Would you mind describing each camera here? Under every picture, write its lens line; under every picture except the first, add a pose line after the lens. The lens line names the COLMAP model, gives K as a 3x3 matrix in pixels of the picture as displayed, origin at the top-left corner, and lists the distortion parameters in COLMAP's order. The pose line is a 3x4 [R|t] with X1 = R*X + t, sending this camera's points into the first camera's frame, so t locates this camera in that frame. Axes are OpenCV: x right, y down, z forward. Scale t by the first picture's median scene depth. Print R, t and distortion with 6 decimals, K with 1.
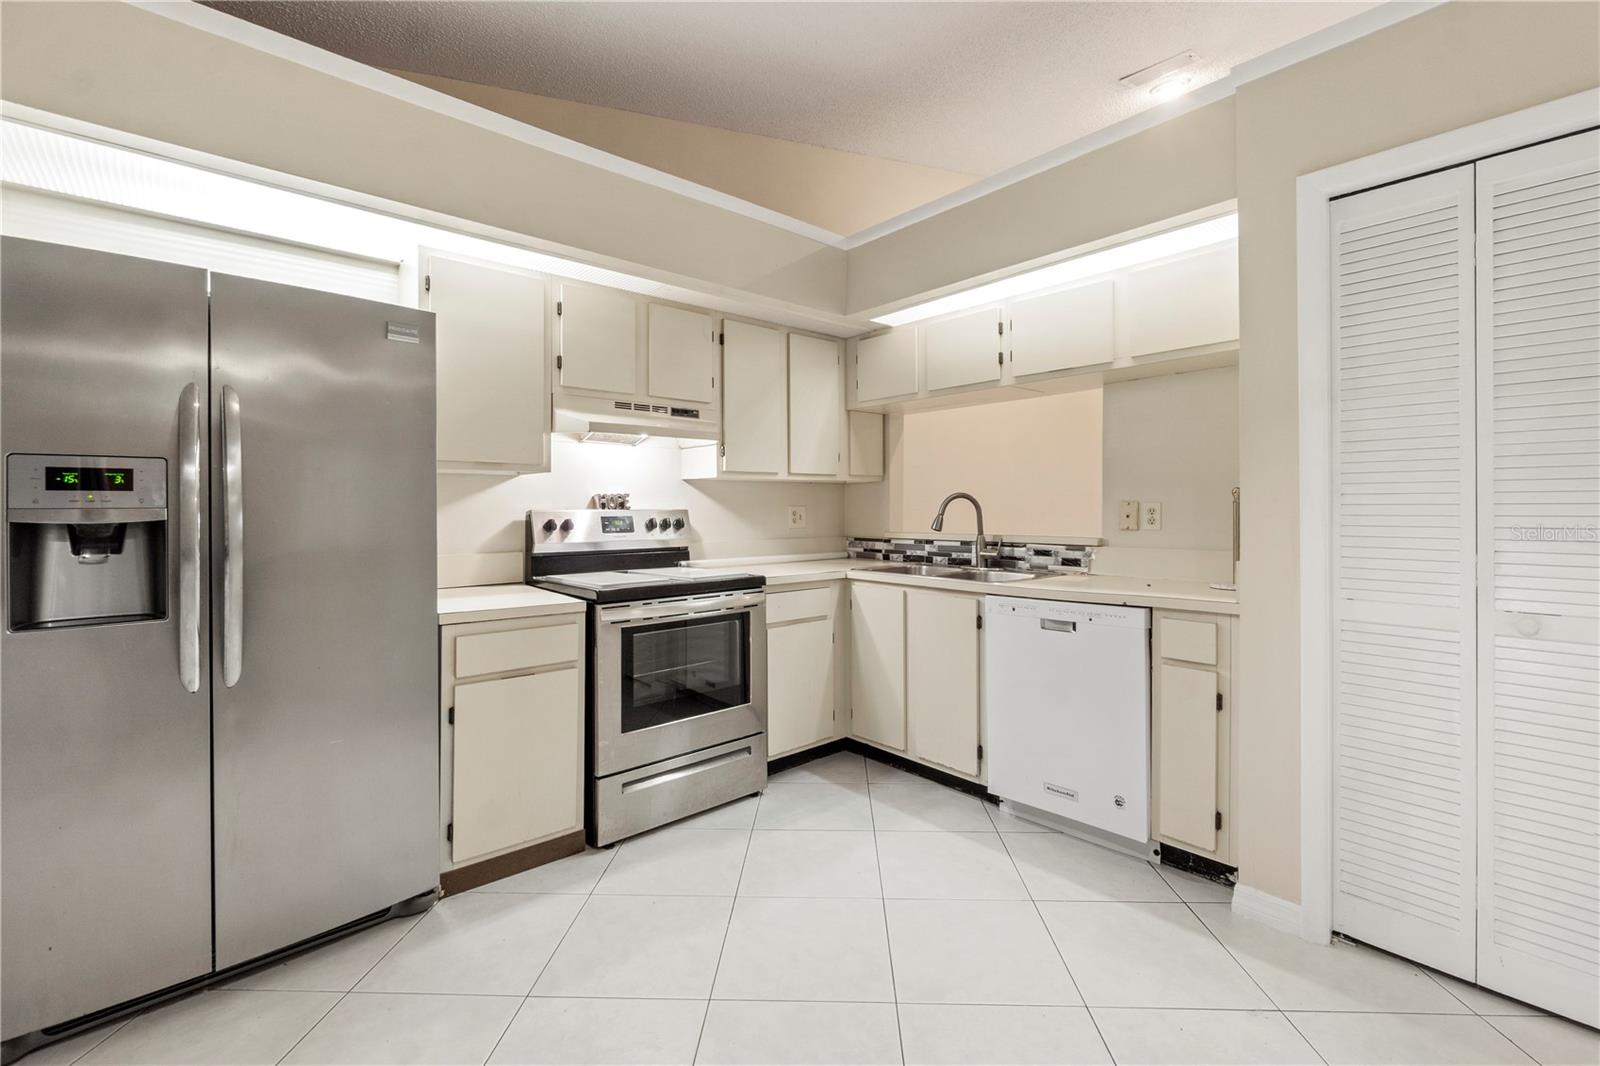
lens RADIAL K [[701.7, 0, 785.3], [0, 701.7, 508.5], [0, 0, 1]] dist [-0.000433, -0.000084]
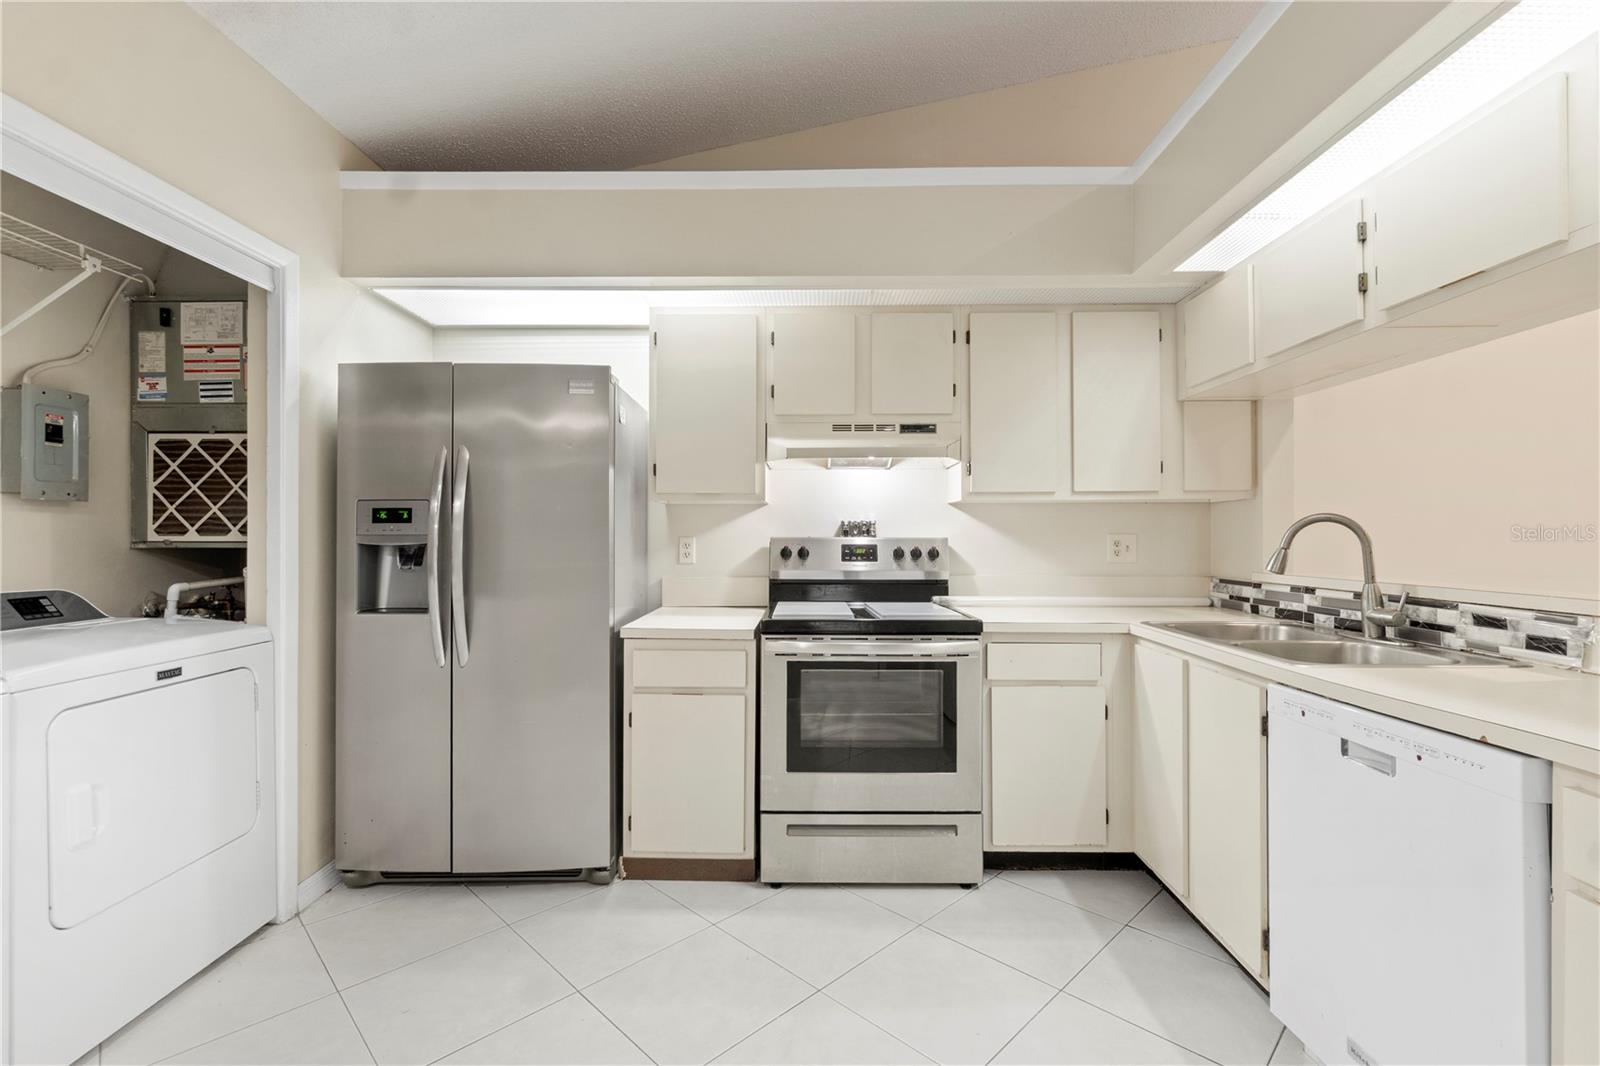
lens RADIAL K [[701.7, 0, 786.5], [0, 701.7, 530.4], [0, 0, 1]] dist [-0.000433, -0.000084]
pose [[0.739941, -0.000749, -0.672672, 0.351543], [-0.003737, 0.999979, -0.005225, -0.002727], [0.672662, 0.006380, 0.739923, 0.248267]]
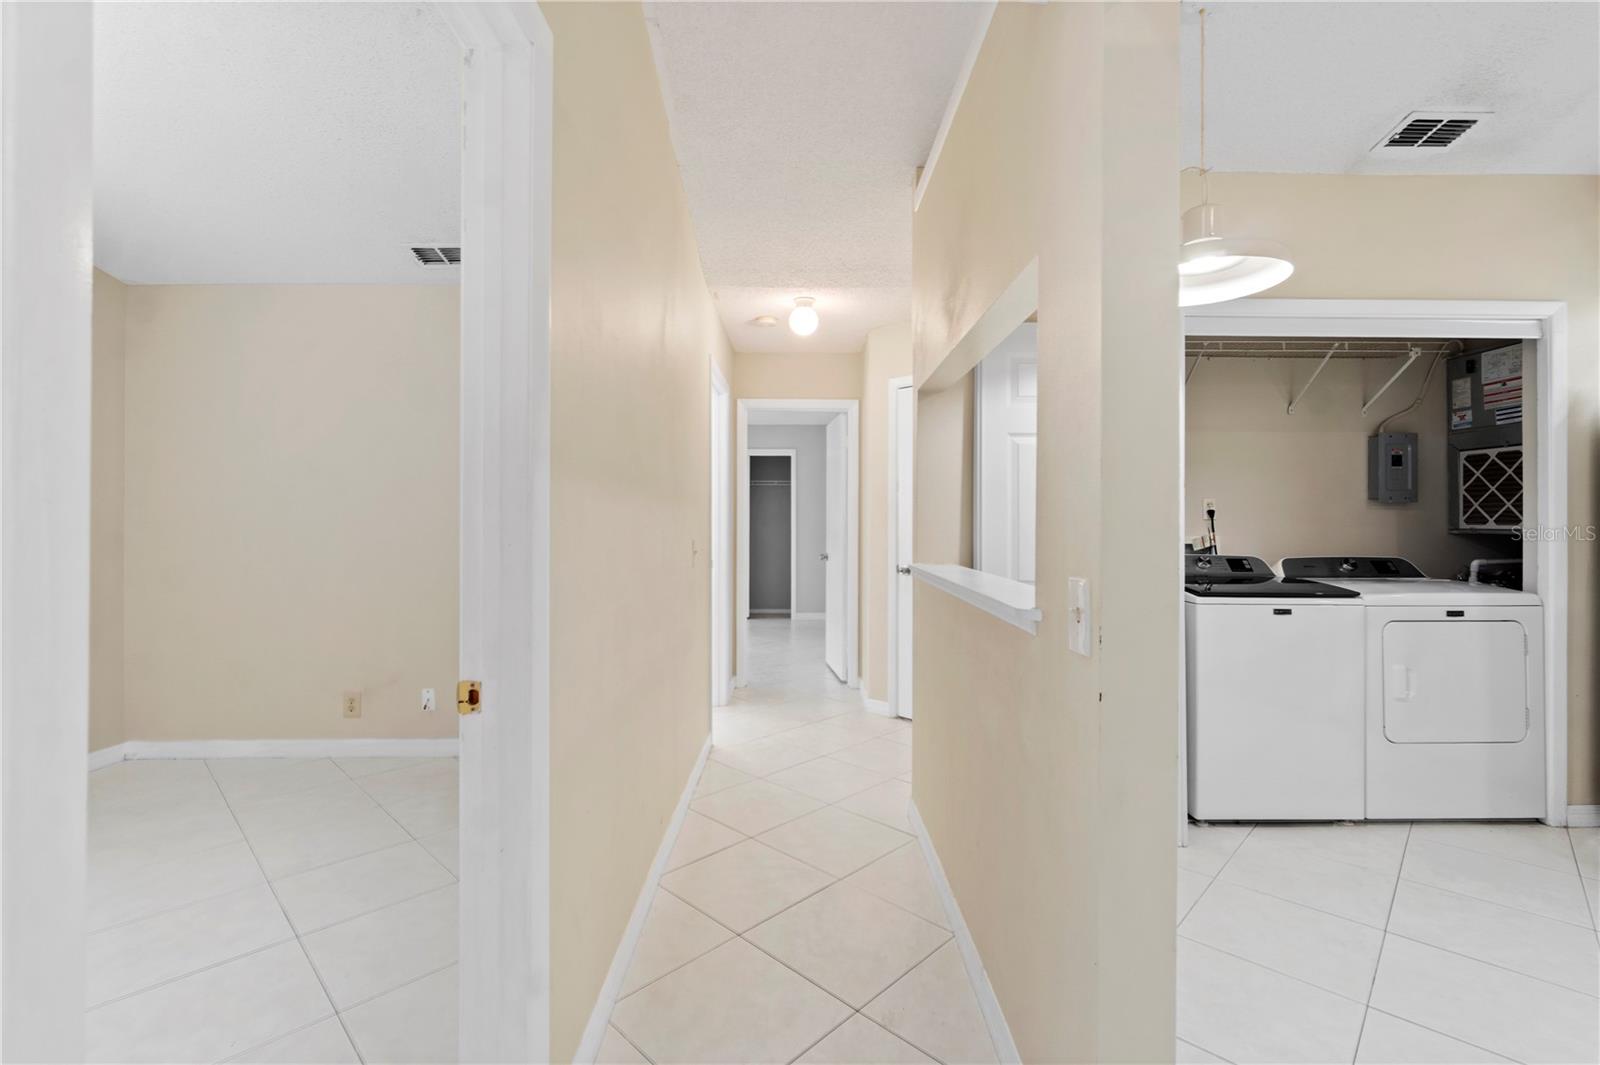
lens RADIAL K [[701.7, 0, 816.3], [0, 701.7, 518.9], [0, 0, 1]] dist [-0.000433, -0.000084]
pose [[-0.643713, 0.001305, -0.765266, 0.845744], [-0.000650, 0.999997, 0.002252, -0.010019], [0.765267, 0.001947, -0.643710, 0.289606]]
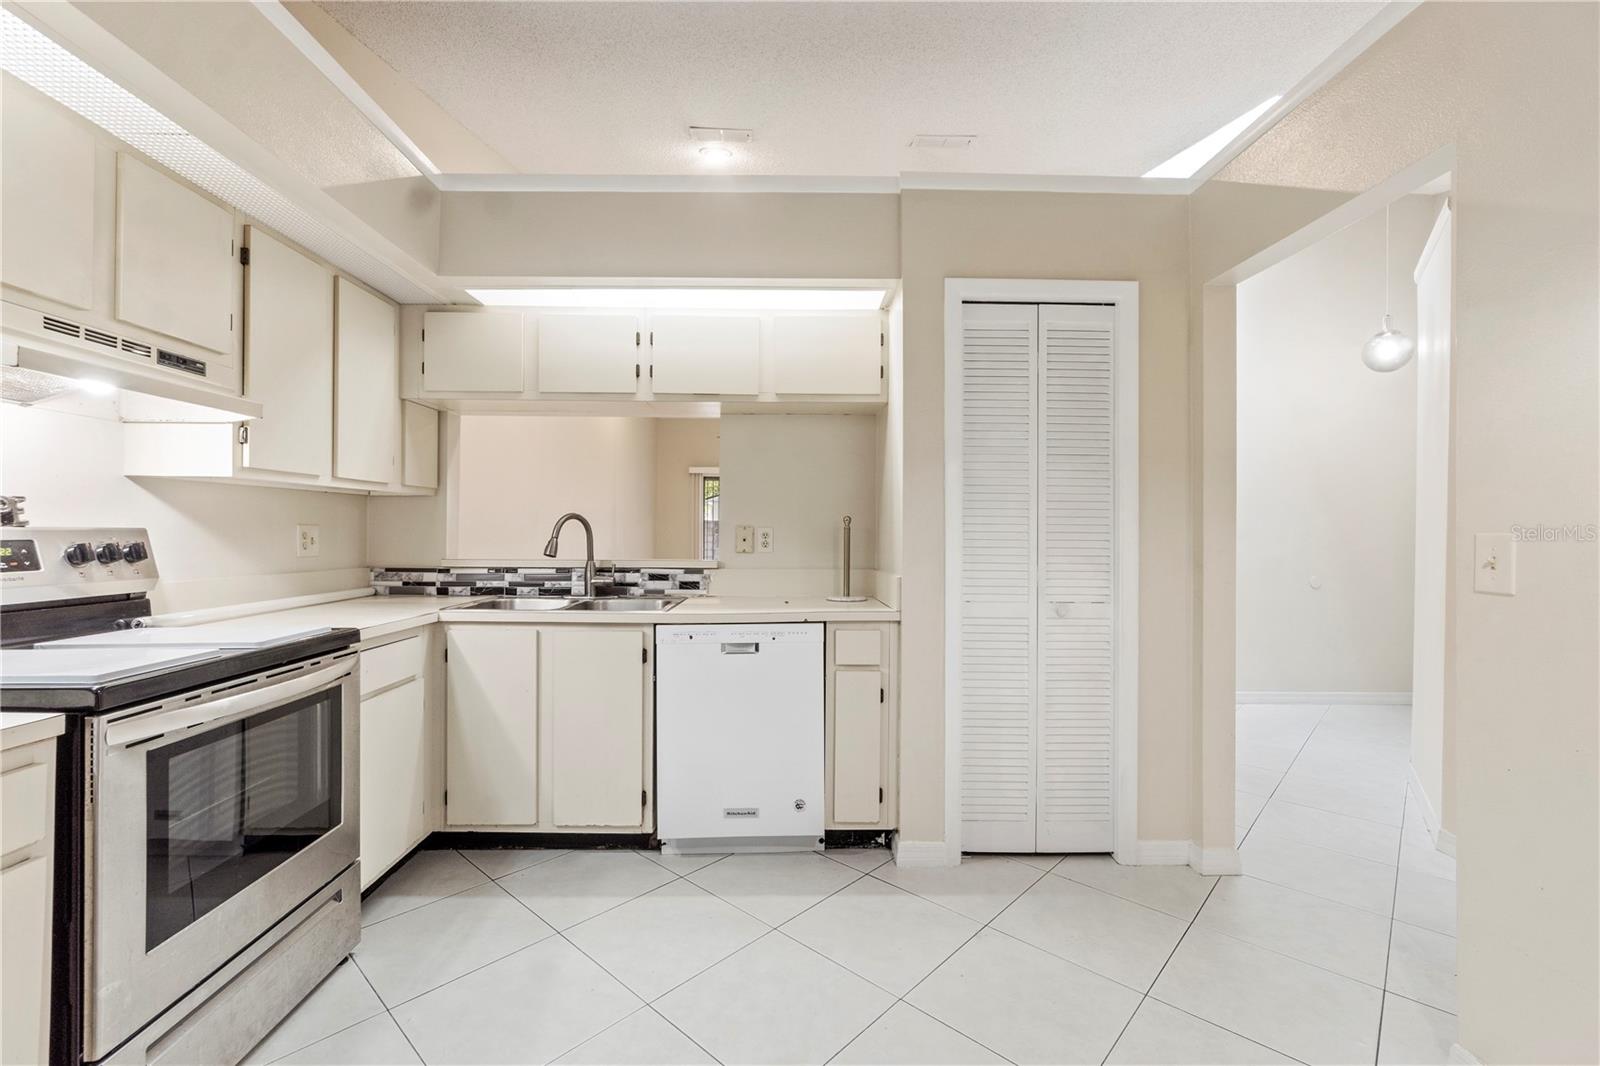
lens RADIAL K [[701.7, 0, 792.7], [0, 701.7, 529.9], [0, 0, 1]] dist [-0.000433, -0.000084]
pose [[0.638738, 0.011157, 0.769343, -0.283618], [-0.009264, 0.999934, -0.006810, 0.002398], [-0.769368, -0.002777, 0.638800, 0.249367]]
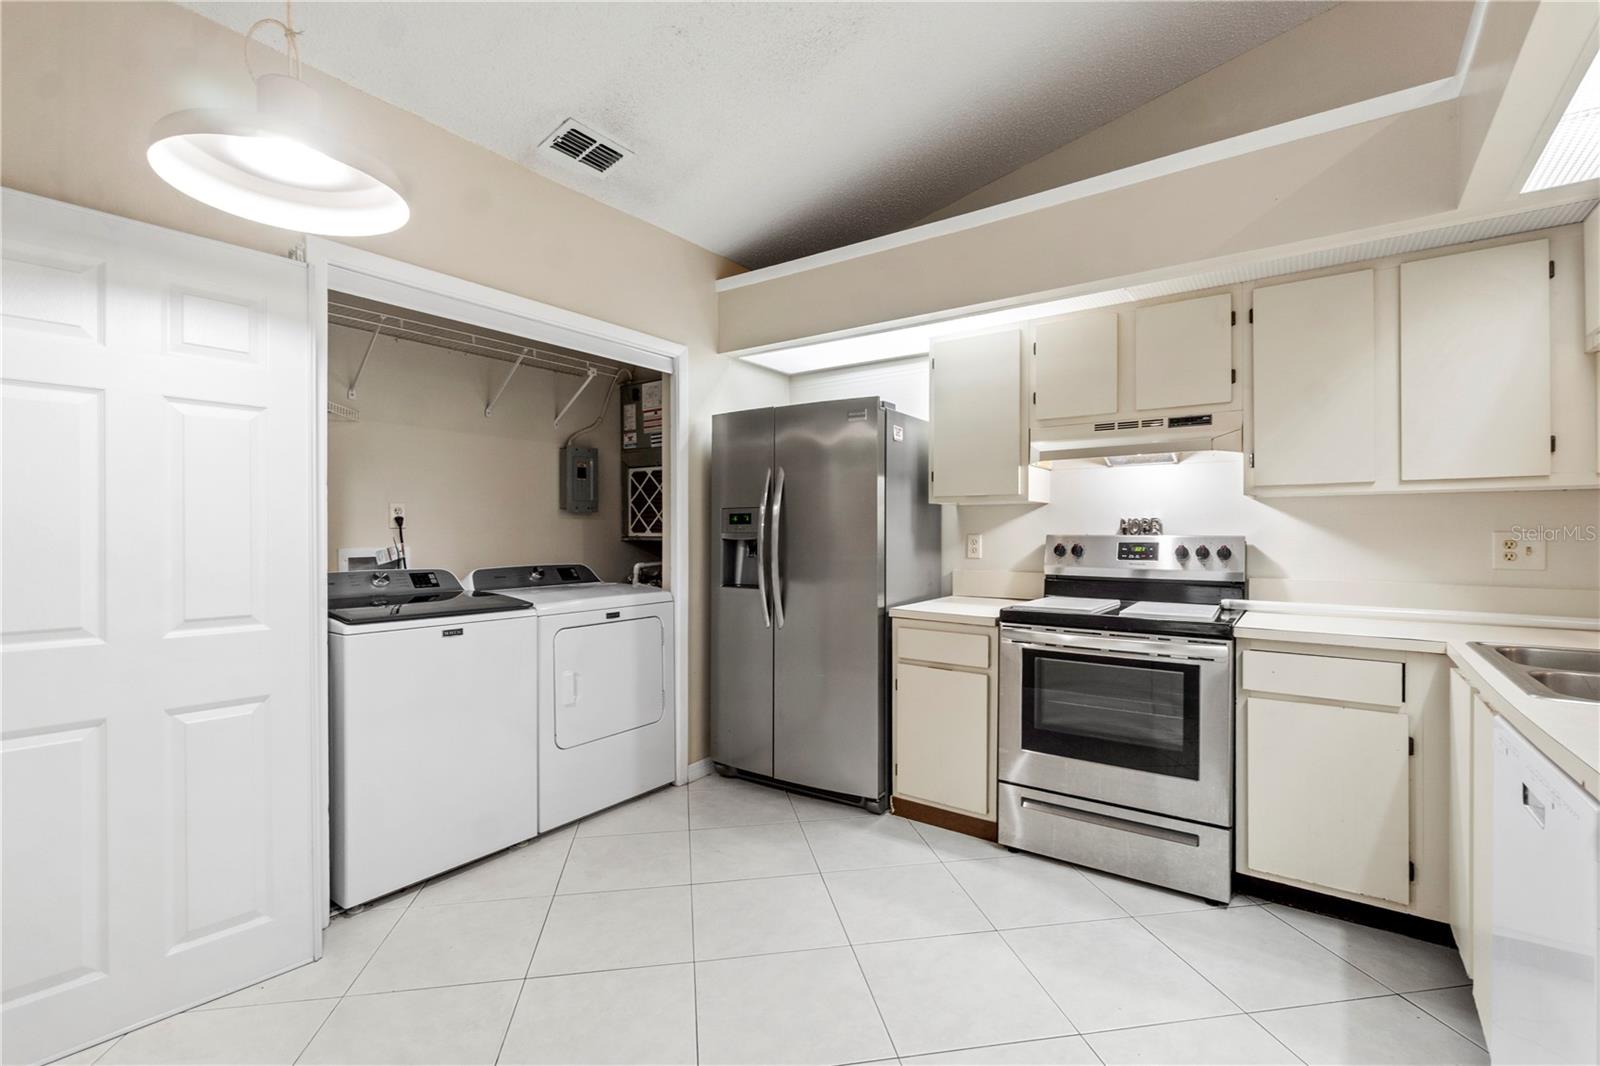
lens RADIAL K [[701.7, 0, 793.3], [0, 701.7, 531.3], [0, 0, 1]] dist [-0.000433, -0.000084]
pose [[0.221282, 0.004168, -0.975201, 0.610399], [-0.001919, 0.999991, 0.003838, -0.006752], [0.975208, 0.001022, 0.221288, 0.372905]]
